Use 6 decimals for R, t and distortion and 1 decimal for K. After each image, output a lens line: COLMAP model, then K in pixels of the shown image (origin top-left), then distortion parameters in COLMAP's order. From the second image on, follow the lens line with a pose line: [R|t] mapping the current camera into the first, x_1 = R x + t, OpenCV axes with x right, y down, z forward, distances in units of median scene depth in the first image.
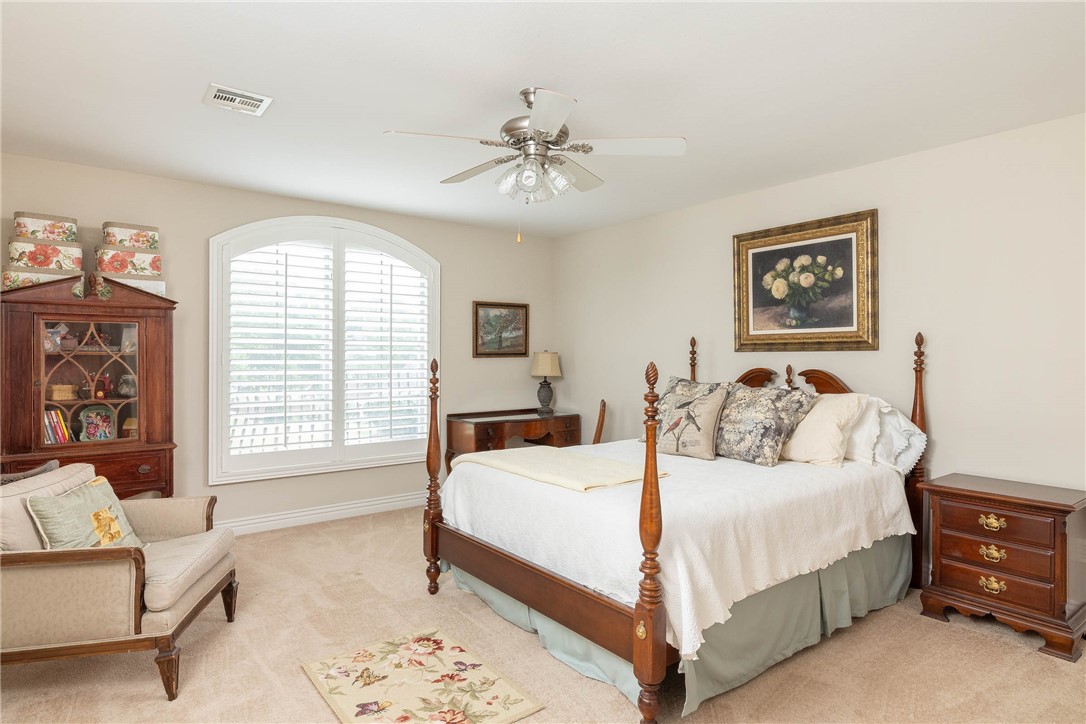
lens RADIAL K [[603.4, 0, 543.7], [0, 603.4, 357.0], [0, 0, 1]] dist [0.004551, 0.000125]
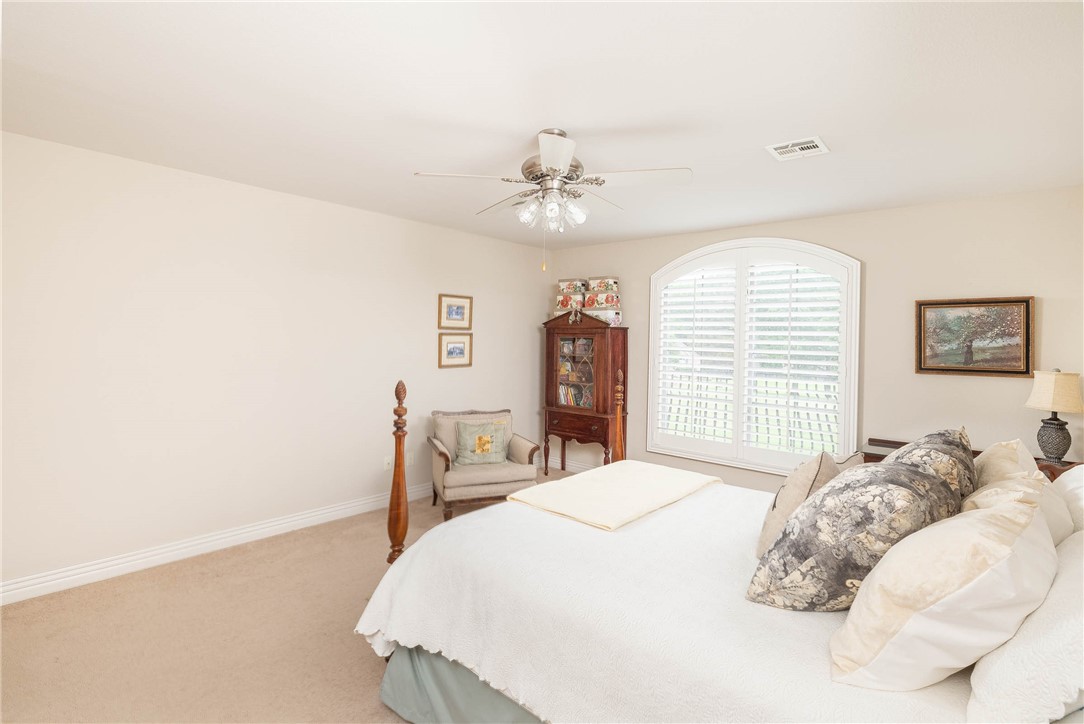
lens RADIAL K [[521.2, 0, 553.4], [0, 521.2, 339.3], [0, 0, 1]] dist [0.002670, 0.000300]
pose [[0.204320, 0.000475, -0.978904, 0.445239], [-0.025091, 0.999674, -0.004752, -0.027407], [0.978582, 0.025533, 0.204266, 0.398791]]
